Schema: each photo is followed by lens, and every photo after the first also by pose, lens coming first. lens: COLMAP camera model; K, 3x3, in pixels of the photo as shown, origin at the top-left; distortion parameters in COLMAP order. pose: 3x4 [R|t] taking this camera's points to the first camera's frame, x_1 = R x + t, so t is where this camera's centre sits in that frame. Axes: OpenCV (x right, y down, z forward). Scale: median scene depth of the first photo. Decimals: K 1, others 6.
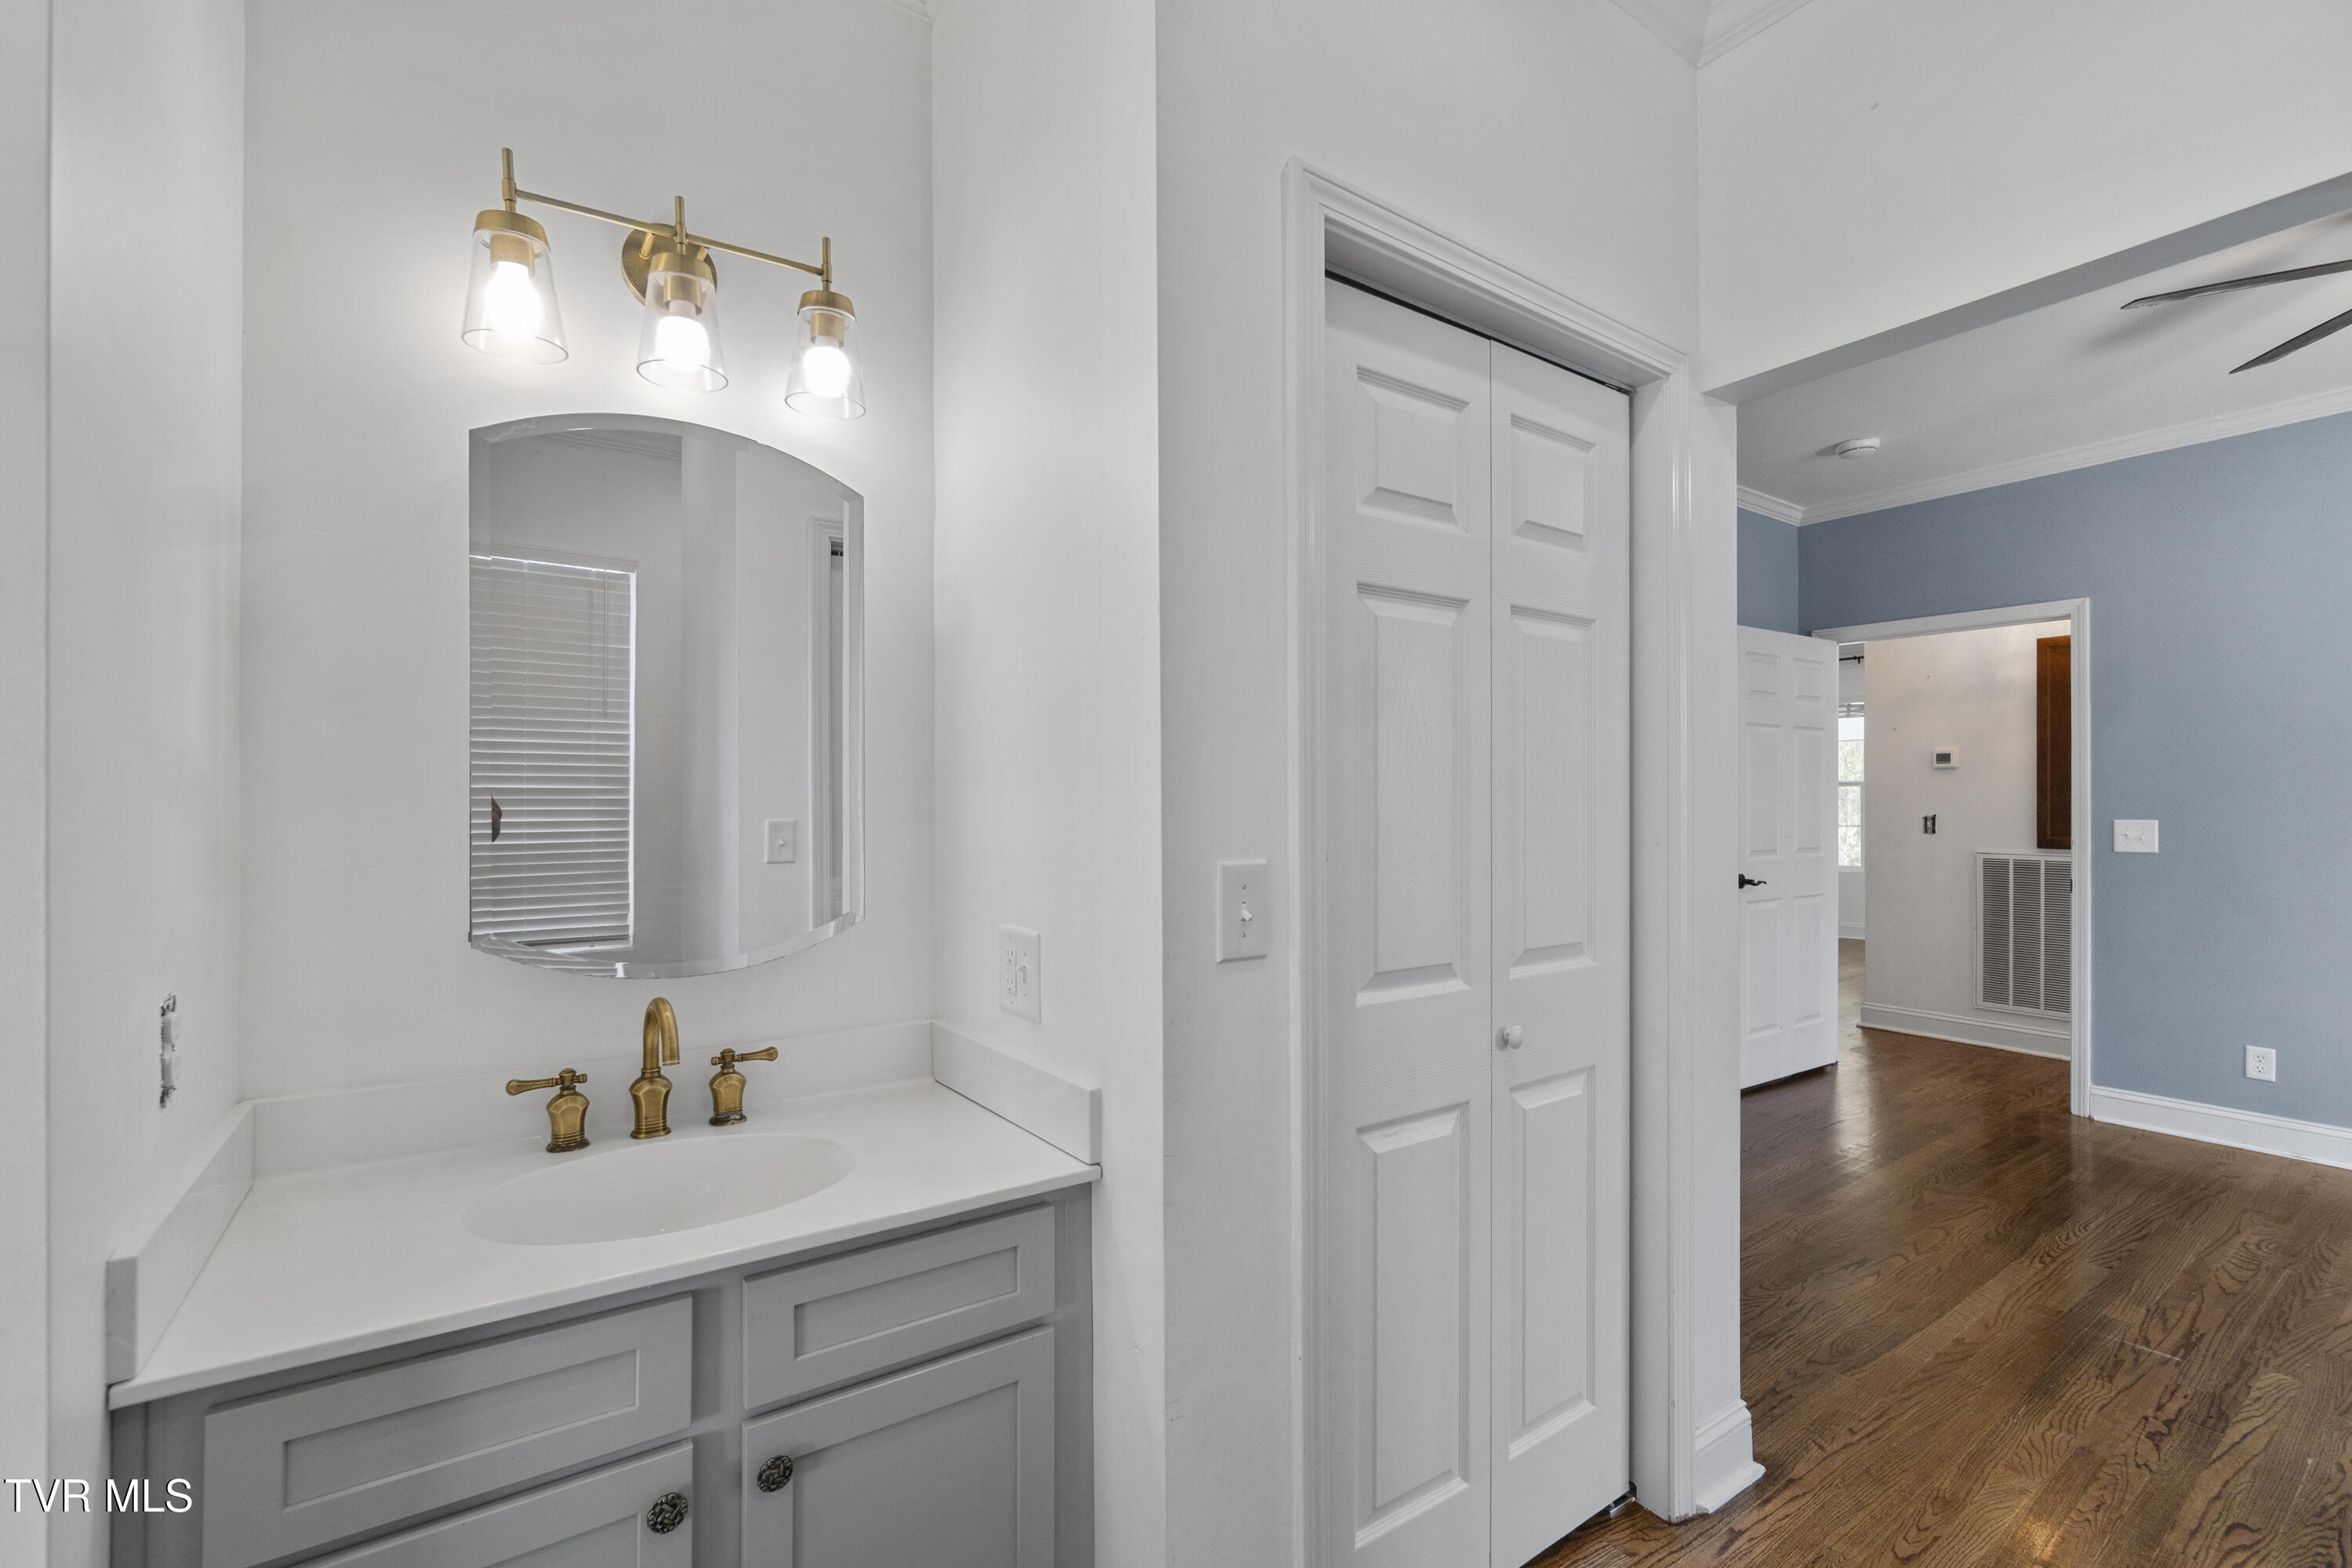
lens RADIAL K [[1025.2, 0, 1176.2], [0, 1025.2, 800.3], [0, 0, 1]] dist [-0.001020, -0.000013]
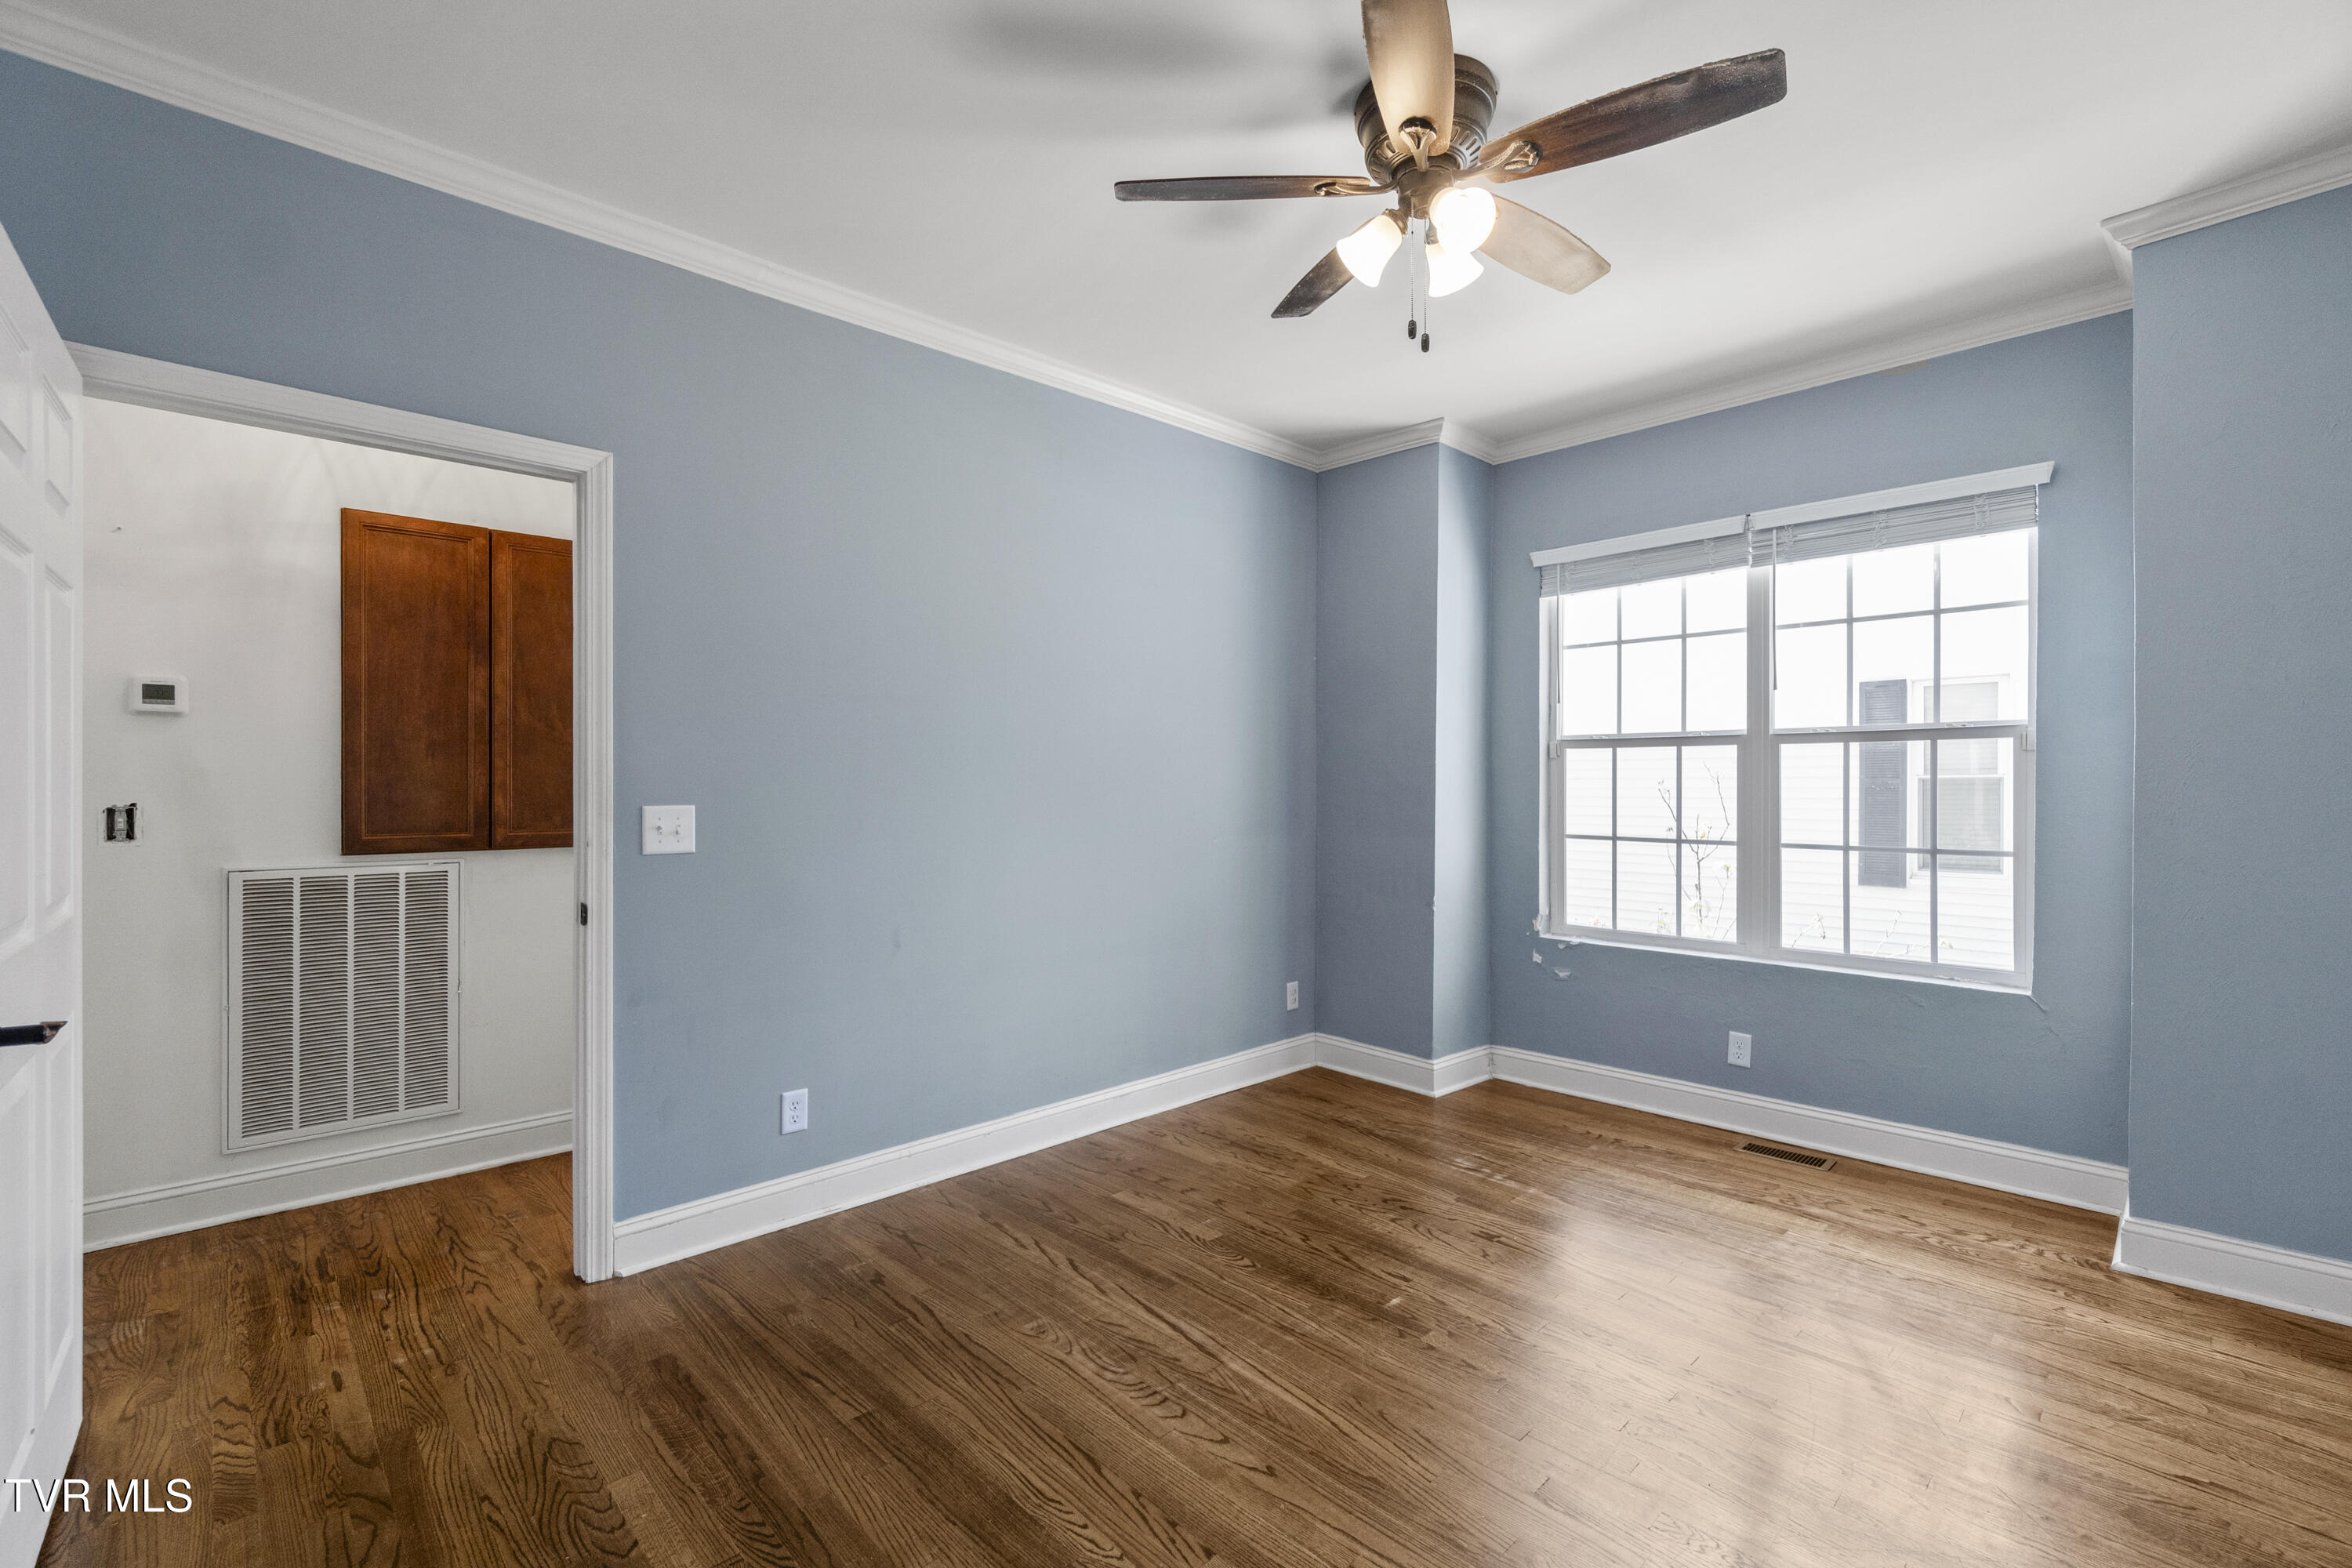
lens RADIAL K [[1021.9, 0, 1171.4], [0, 1021.9, 787.1], [0, 0, 1]] dist [-0.001346, 0.000096]
pose [[-0.142930, -0.003911, 0.989725, 0.197247], [-0.003172, 0.999989, 0.003493, 0.003200], [-0.989728, -0.002641, -0.142941, 0.678841]]
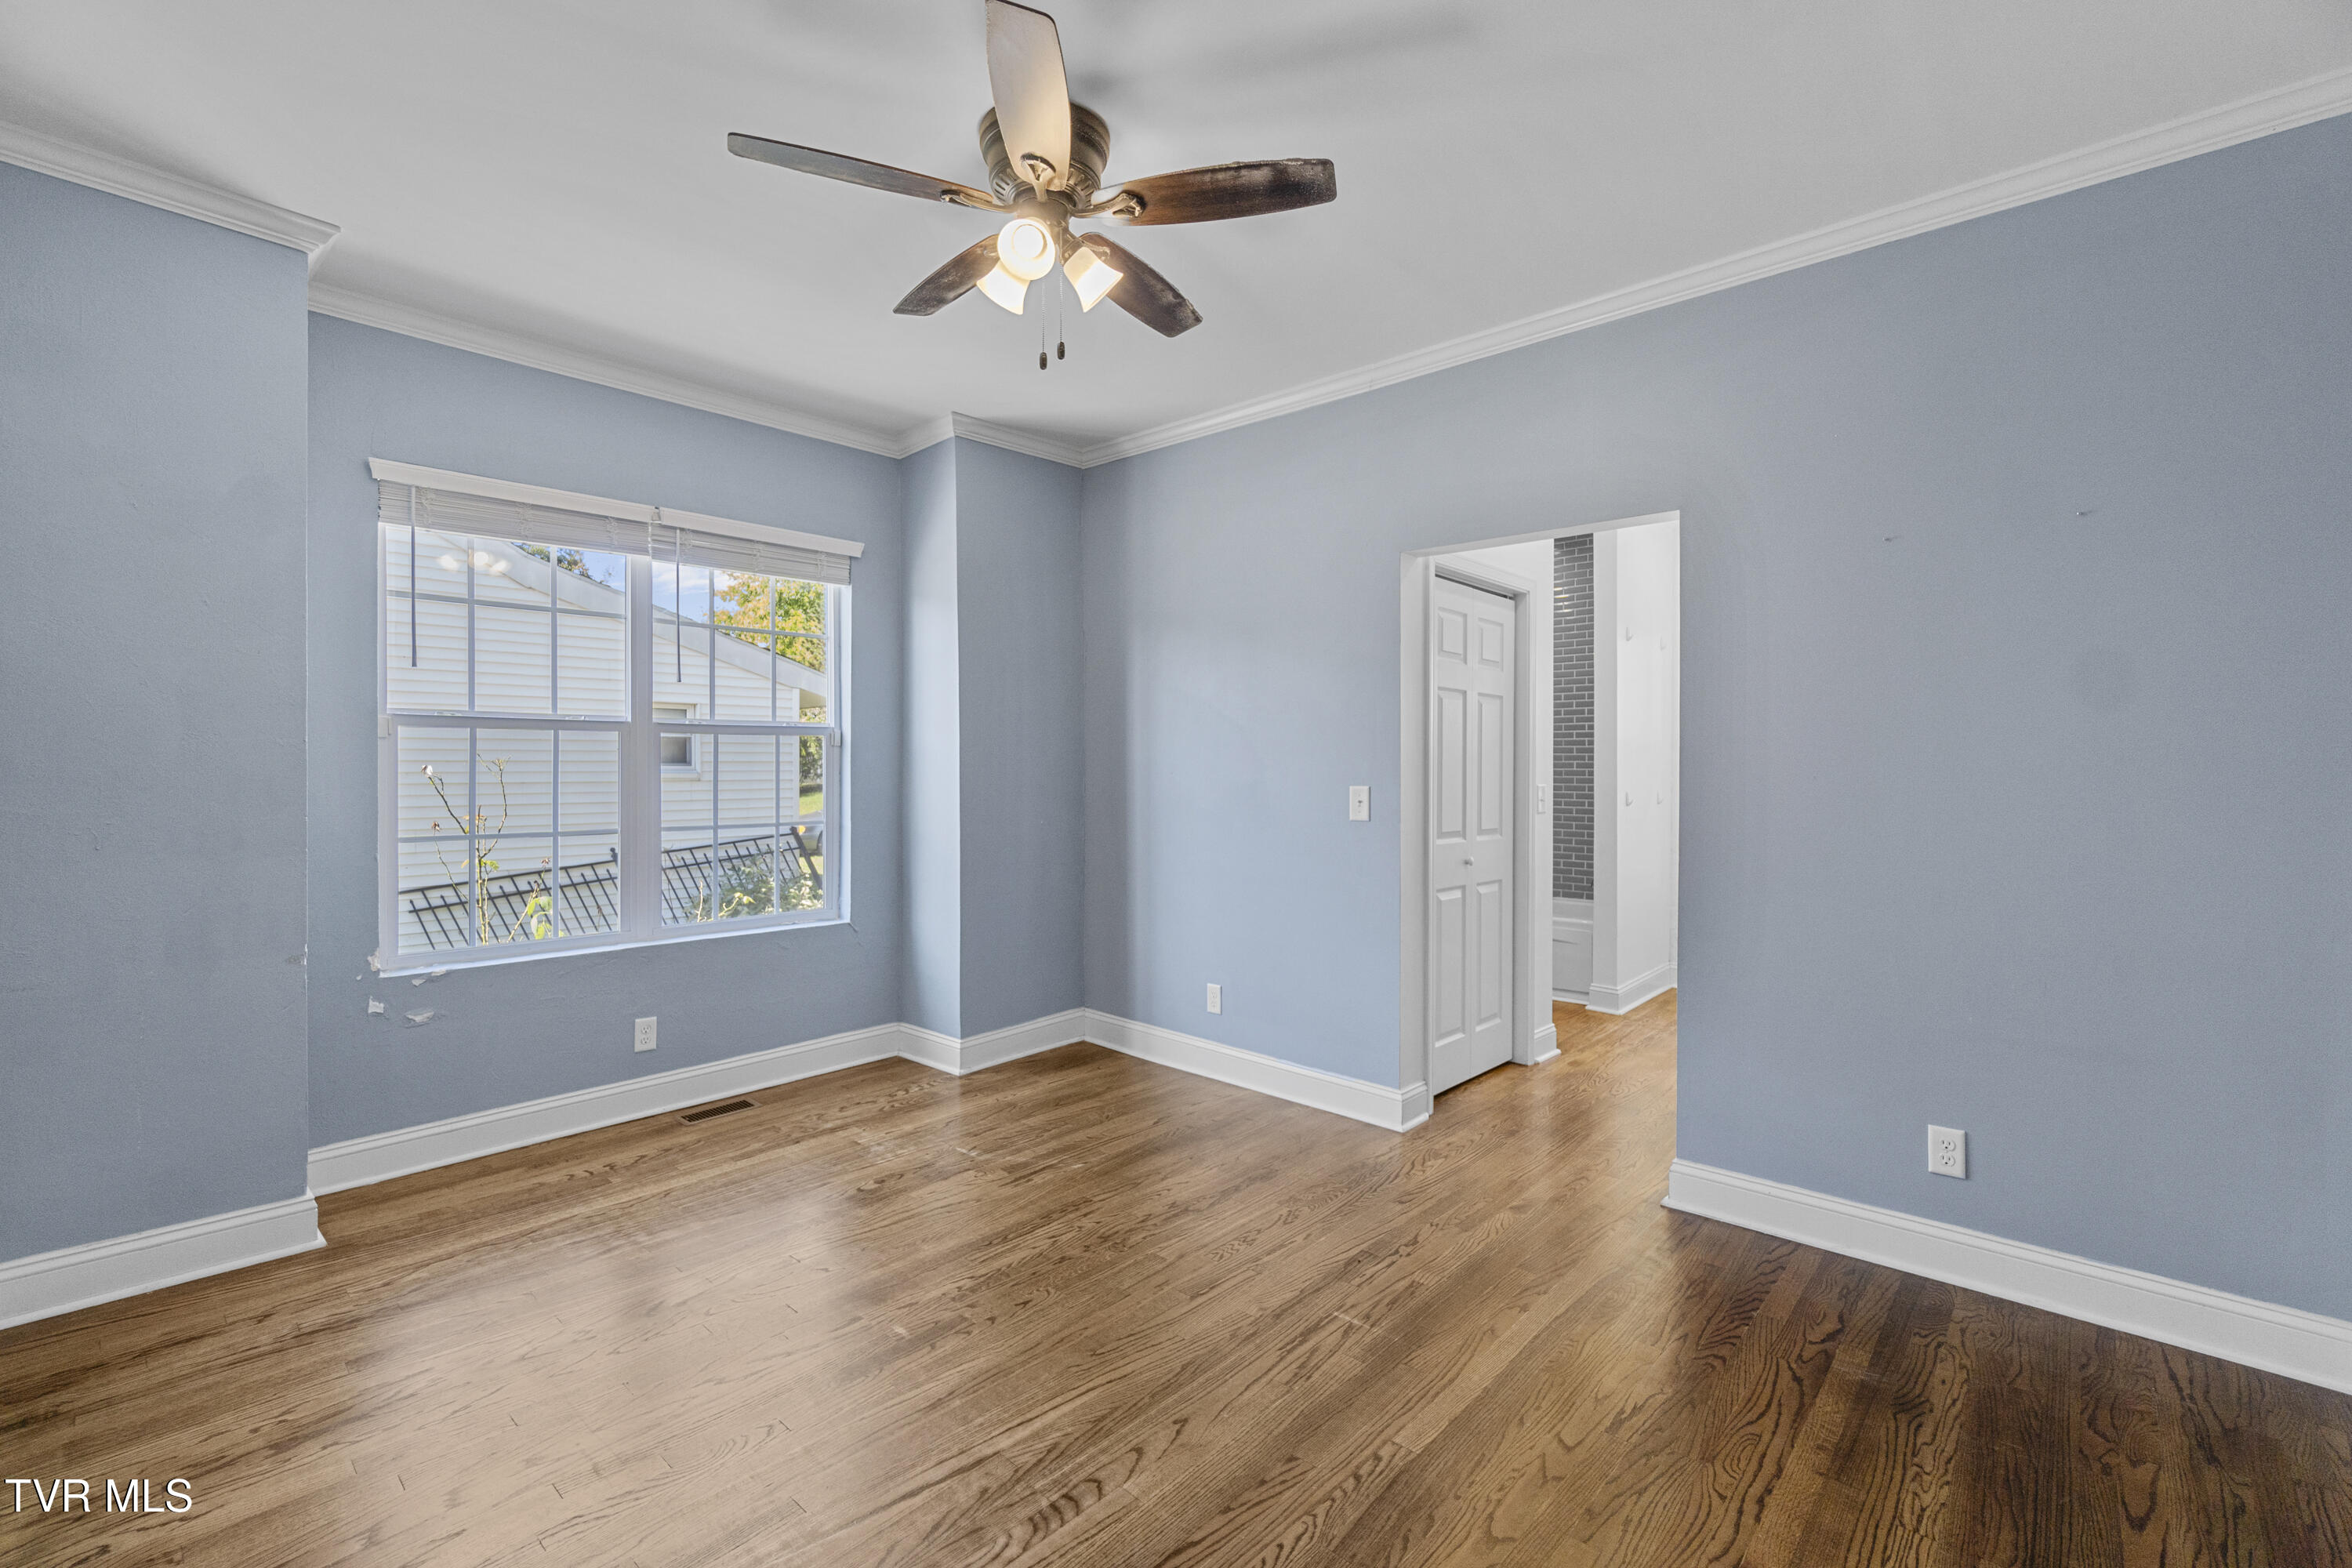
lens RADIAL K [[1017.2, 0, 1183.7], [0, 1017.2, 774.9], [0, 0, 1]] dist [-0.002376, -0.000281]
pose [[-0.977070, 0.002564, -0.212904, 0.686933], [0.001764, 0.999991, 0.003949, 0.002821], [0.212912, 0.003482, -0.977065, 1.001671]]
